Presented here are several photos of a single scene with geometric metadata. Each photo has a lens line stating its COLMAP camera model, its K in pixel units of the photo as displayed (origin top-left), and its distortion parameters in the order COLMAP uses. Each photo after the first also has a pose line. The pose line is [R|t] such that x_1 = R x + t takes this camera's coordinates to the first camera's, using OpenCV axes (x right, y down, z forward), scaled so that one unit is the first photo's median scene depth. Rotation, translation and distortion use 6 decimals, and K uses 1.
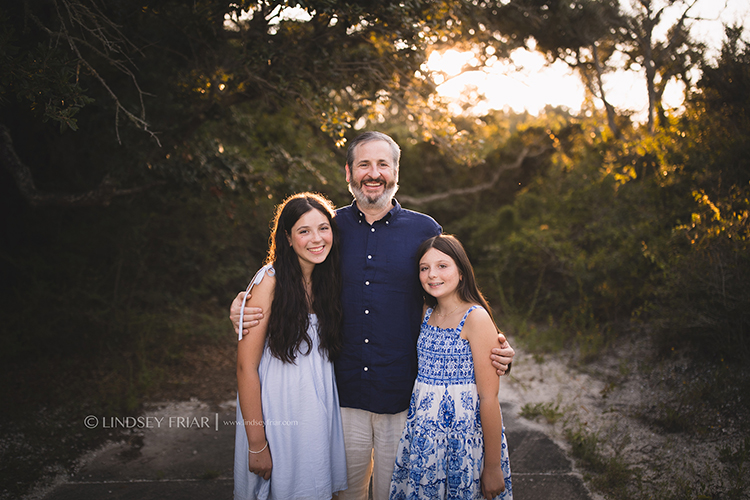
lens RADIAL K [[748.7, 0, 375.0], [0, 748.7, 250.0], [0, 0, 1]] dist [0.002353, -0.000830]
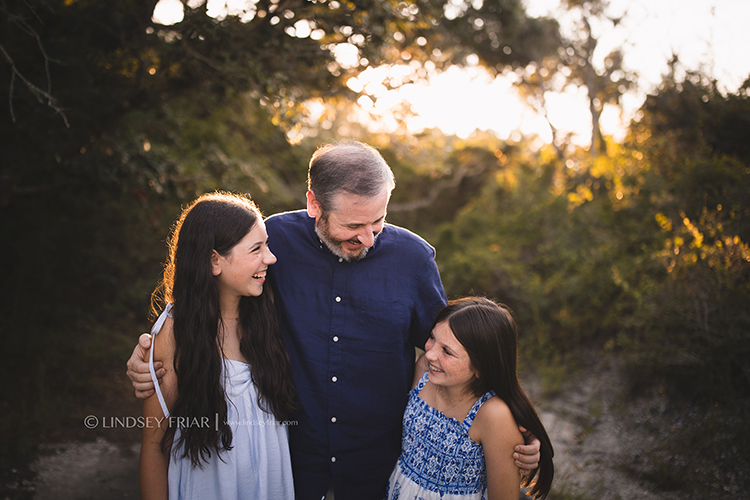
lens RADIAL K [[746.8, 0, 371.1], [0, 746.8, 236.5], [0, 0, 1]] dist [0.003899, -0.015049]
pose [[0.994800, 0.034501, 0.095822, -0.022466], [-0.030698, 0.998692, -0.040884, -0.002242], [-0.097107, 0.037729, 0.994559, 0.100127]]
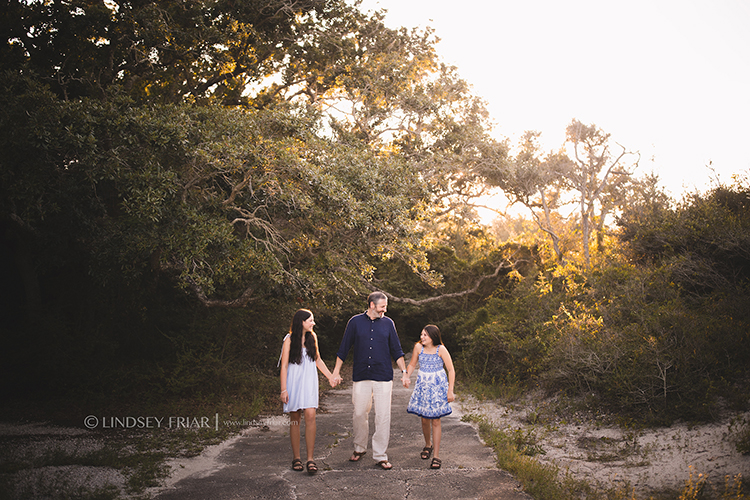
lens RADIAL K [[746.8, 0, 371.1], [0, 746.8, 236.5], [0, 0, 1]] dist [0.003899, -0.015049]
pose [[0.999742, 0.011765, -0.019426, -0.001969], [-0.014423, 0.989627, -0.142938, 0.022468], [0.017543, 0.143181, 0.989541, -0.667286]]
